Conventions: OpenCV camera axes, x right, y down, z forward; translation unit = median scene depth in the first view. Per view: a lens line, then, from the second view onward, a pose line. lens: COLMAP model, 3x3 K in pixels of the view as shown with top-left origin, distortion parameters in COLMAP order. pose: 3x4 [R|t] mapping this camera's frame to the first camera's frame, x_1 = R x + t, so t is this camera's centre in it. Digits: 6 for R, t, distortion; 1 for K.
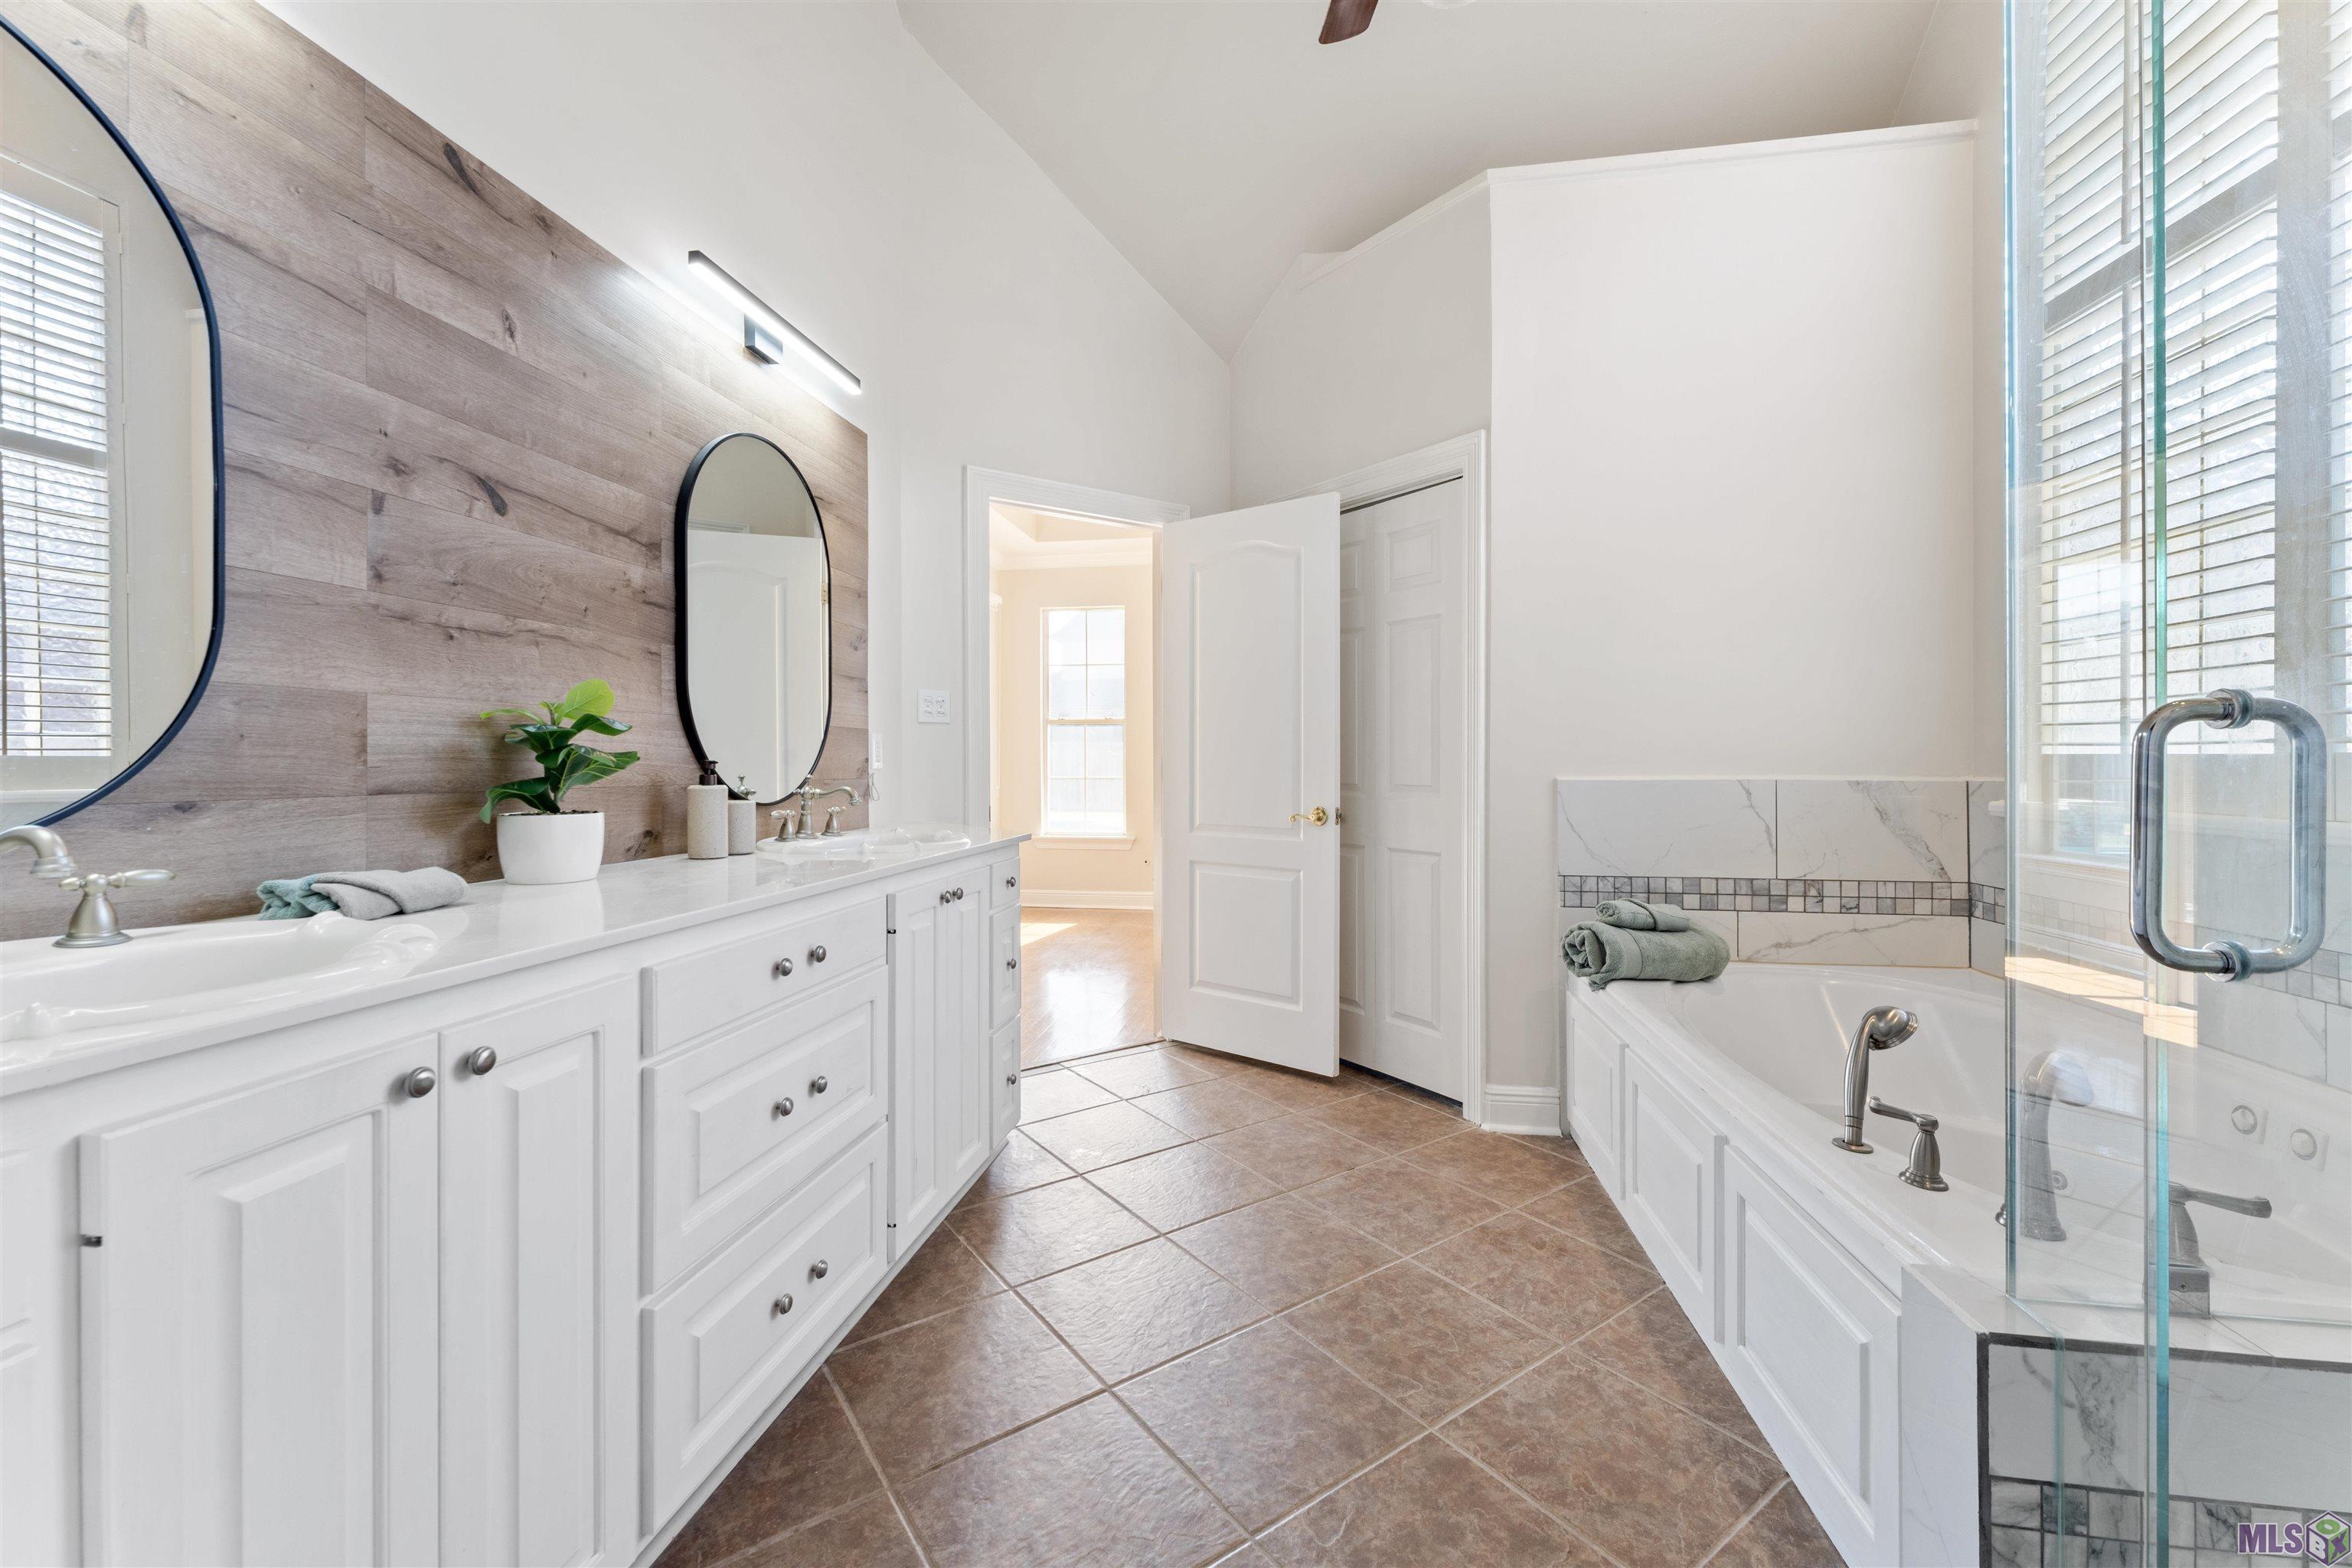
lens RADIAL K [[955.3, 0, 1168.9], [0, 955.3, 758.4], [0, 0, 1]] dist [0.004314, 0.000156]
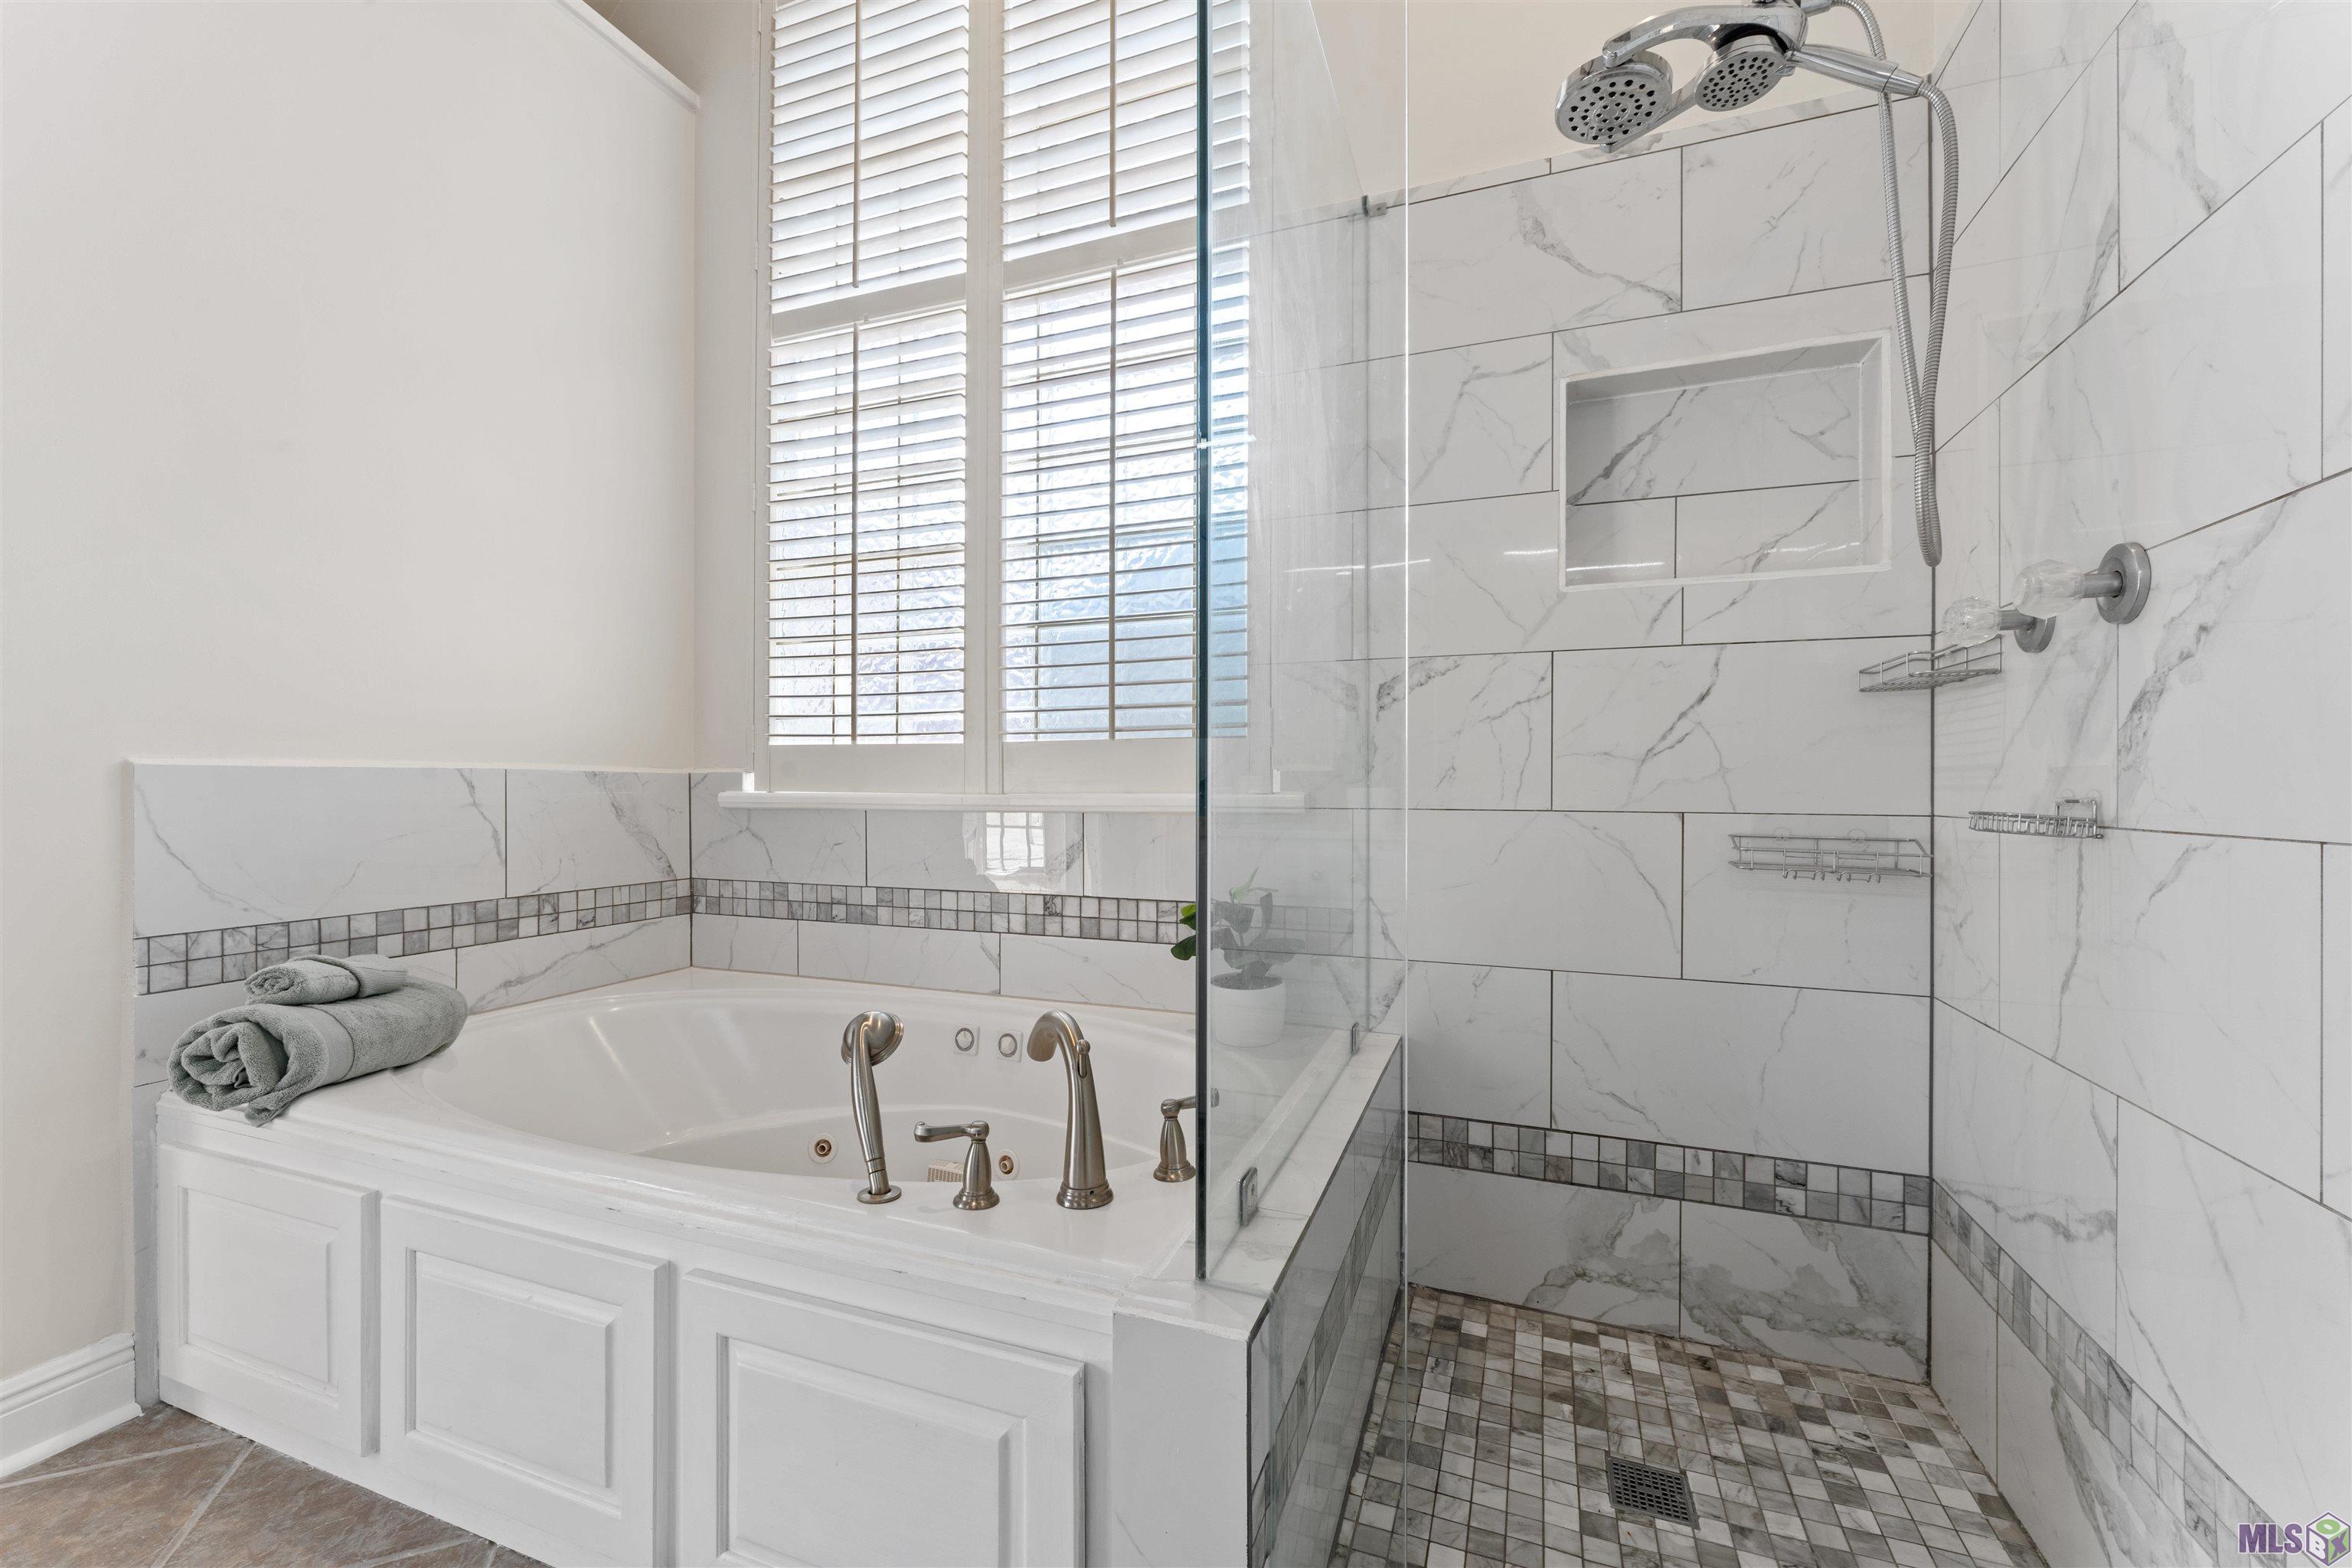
lens RADIAL K [[950.7, 0, 1176.0], [0, 950.7, 784.0], [0, 0, 1]] dist [0.000840, 0.000339]
pose [[0.199010, 0.004245, 0.979988, -0.008507], [-0.006211, 0.999976, -0.003071, 0.036021], [-0.979978, -0.005476, 0.199032, 0.346136]]
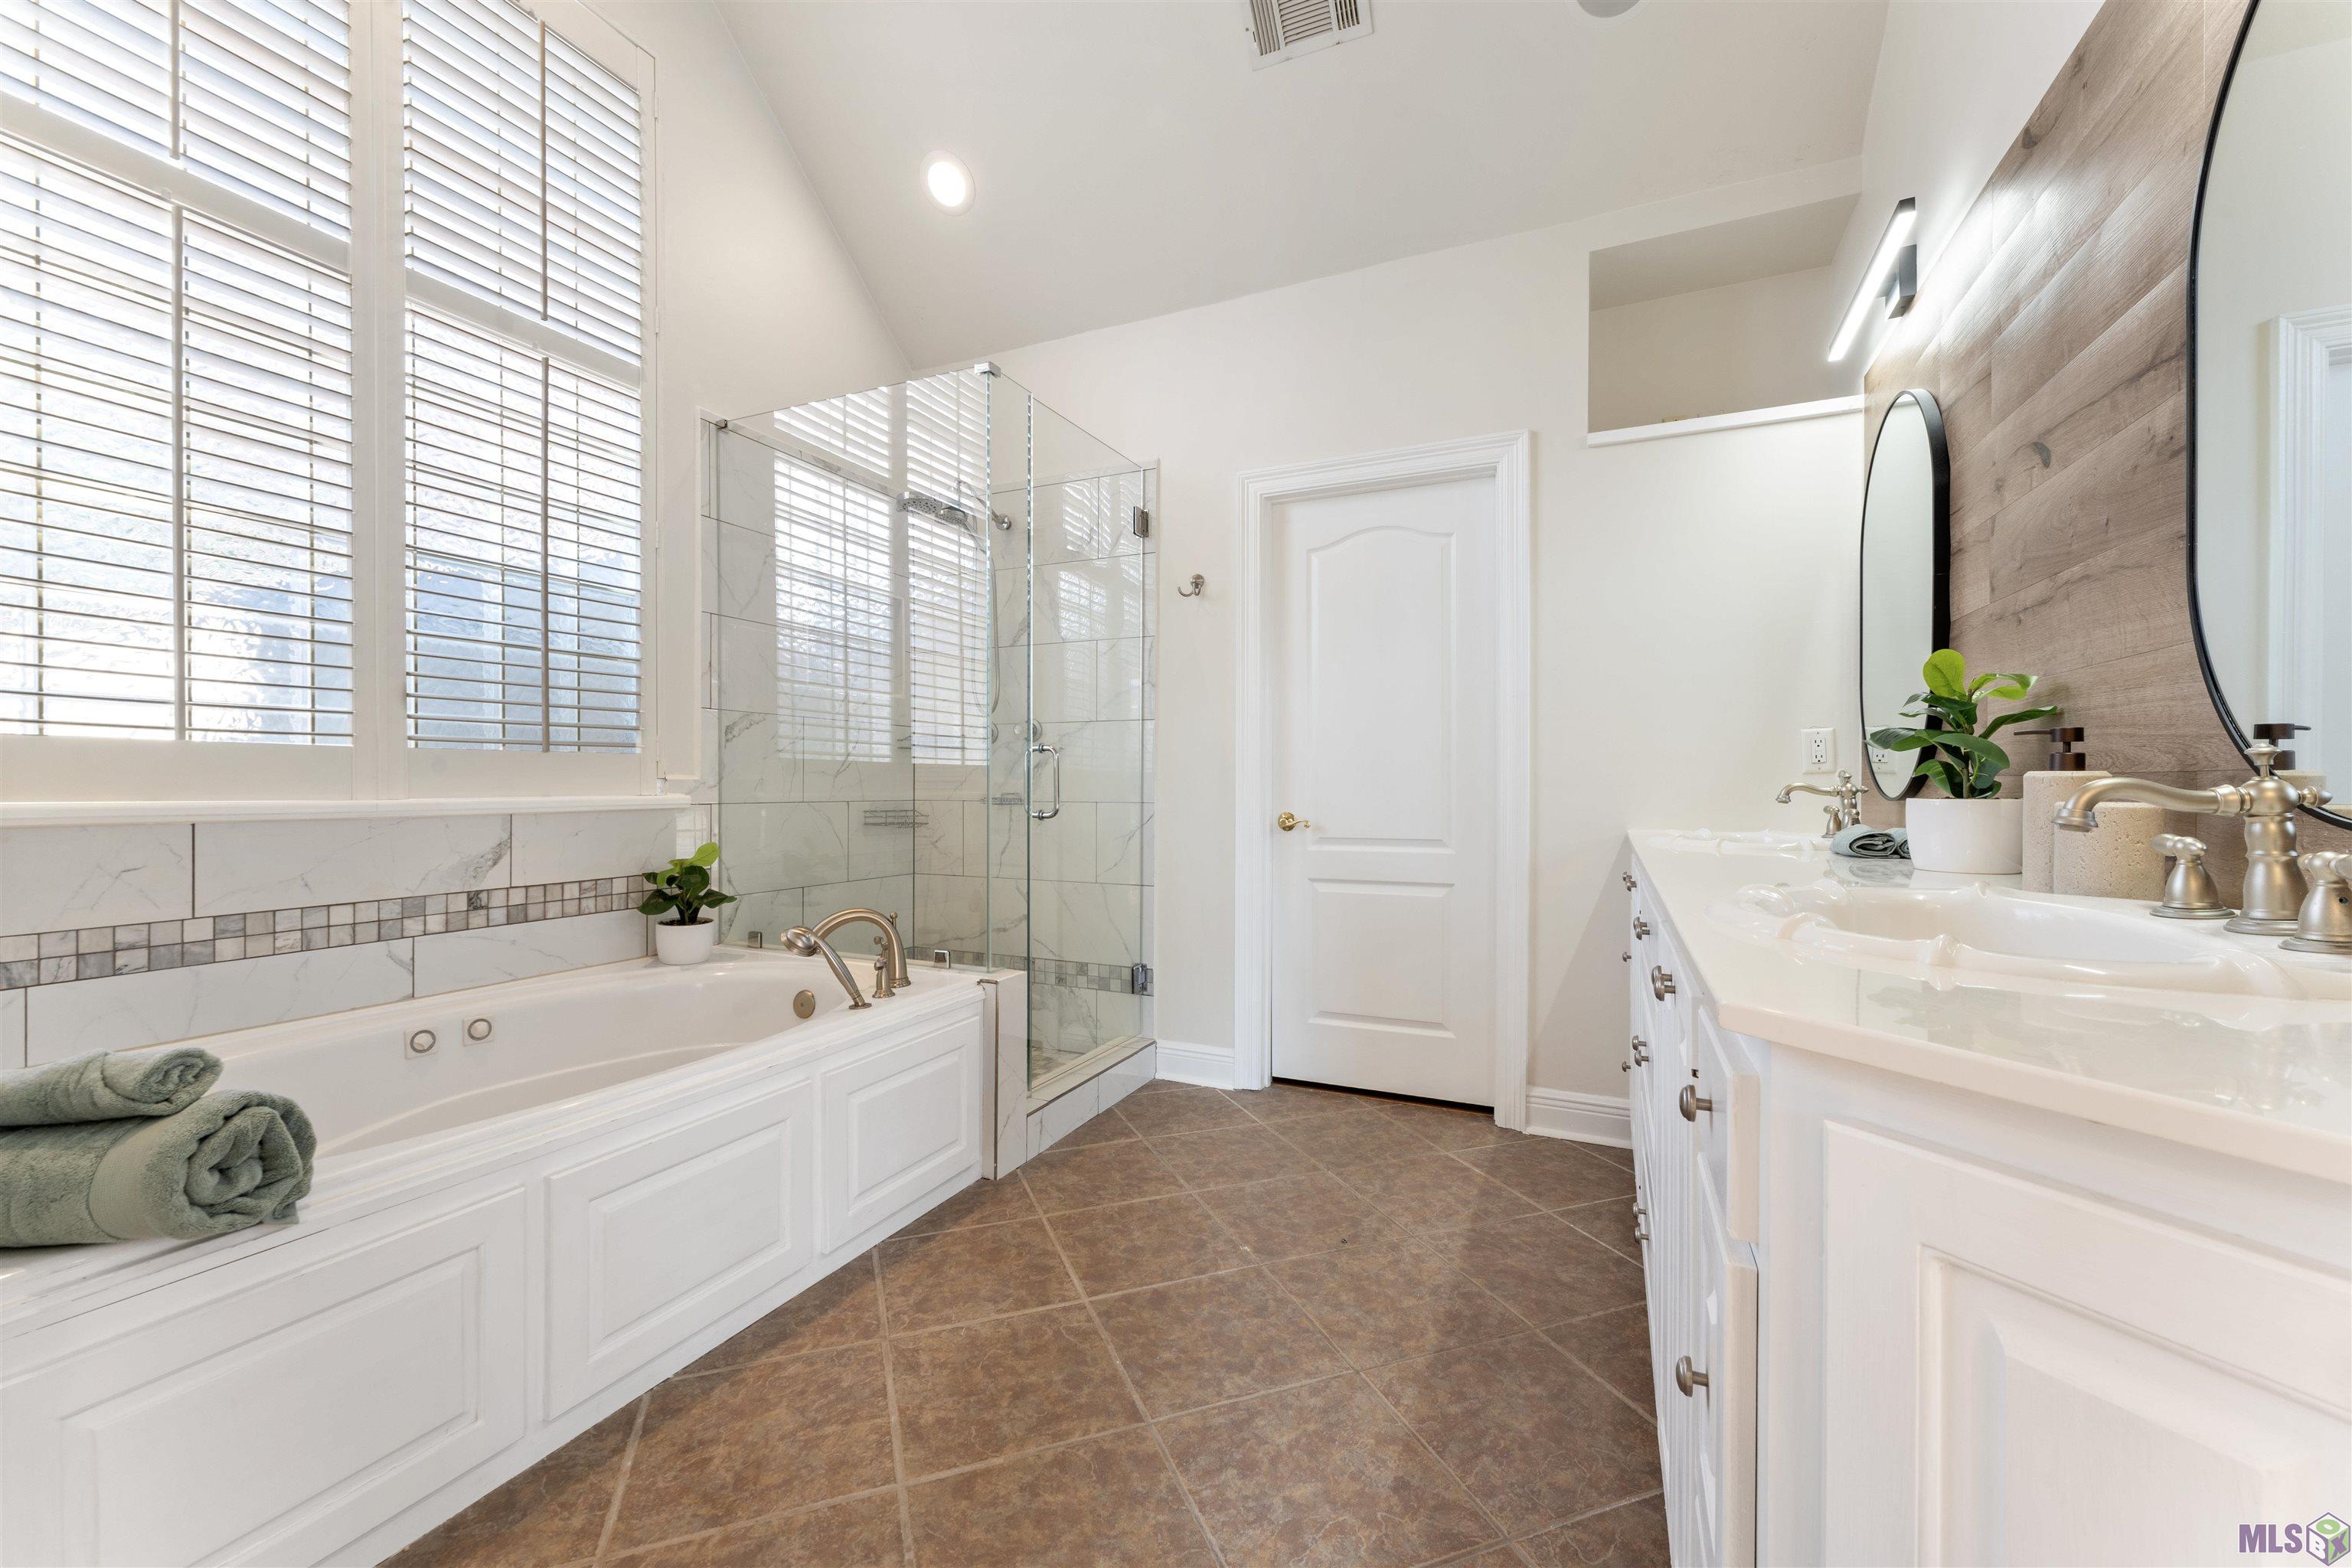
lens RADIAL K [[915.1, 0, 1176.0], [0, 915.1, 784.0], [0, 0, 1]] dist [-0.000522, -0.000062]
pose [[-0.968335, 0.000466, 0.249654, -0.079142], [-0.000797, 0.999987, -0.004959, 0.033281], [-0.249653, -0.005001, -0.968322, 1.319742]]
